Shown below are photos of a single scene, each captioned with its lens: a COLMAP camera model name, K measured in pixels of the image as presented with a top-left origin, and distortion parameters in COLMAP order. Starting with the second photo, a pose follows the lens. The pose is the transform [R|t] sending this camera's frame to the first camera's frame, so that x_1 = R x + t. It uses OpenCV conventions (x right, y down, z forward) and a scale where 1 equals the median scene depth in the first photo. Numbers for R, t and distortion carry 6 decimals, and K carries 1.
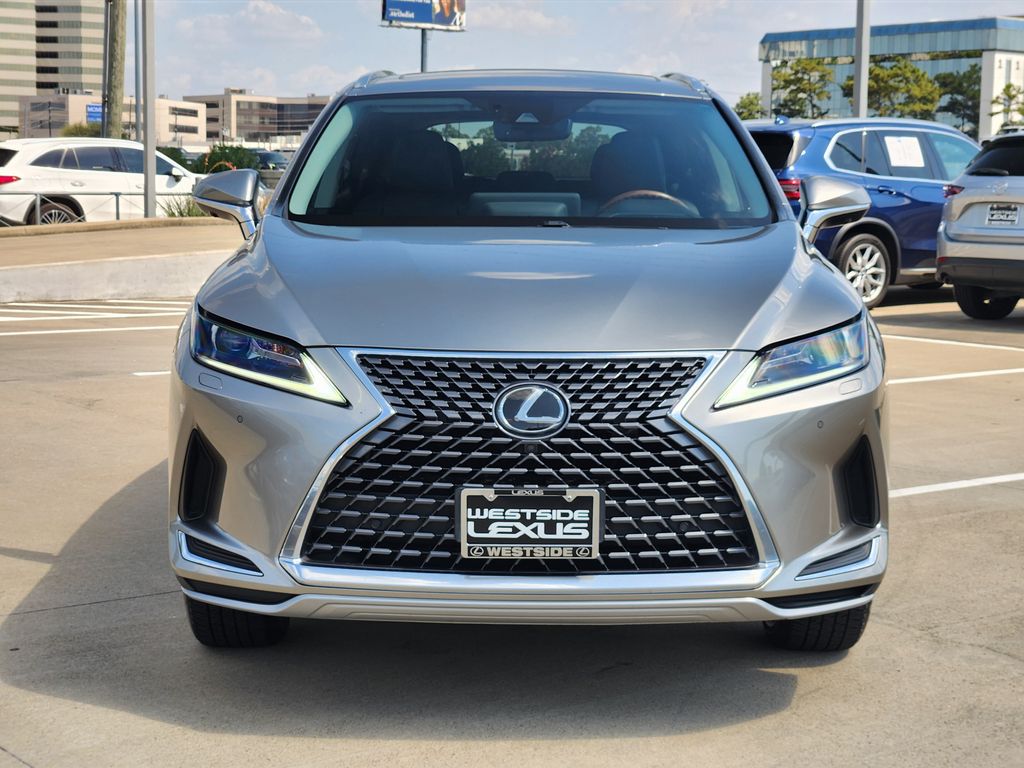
lens RADIAL K [[1833.3, 0, 516.1], [0, 1833.3, 382.6], [0, 0, 1]] dist [0.007305, 0.000000]
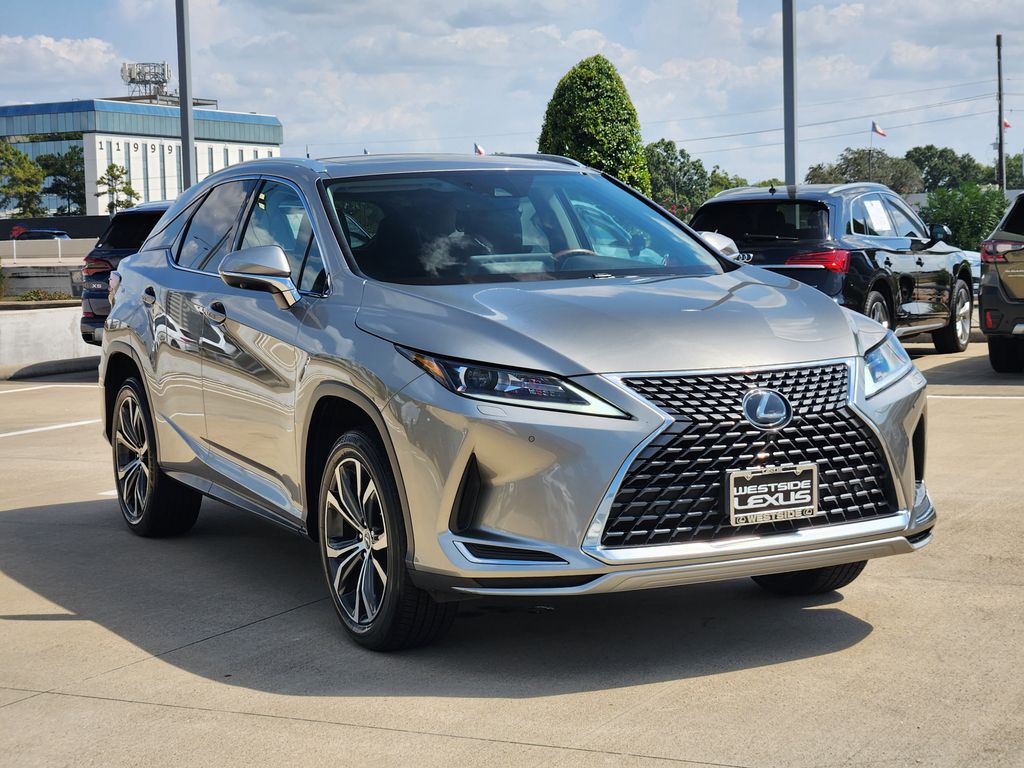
lens RADIAL K [[1833.3, 0, 504.7], [0, 1833.3, 390.0], [0, 0, 1]] dist [0.007305, 0.000000]
pose [[0.887911, -0.072675, 0.454238, -0.753023], [0.090624, 0.995725, -0.017837, 0.007867], [-0.451000, 0.057002, 0.890702, -0.091721]]
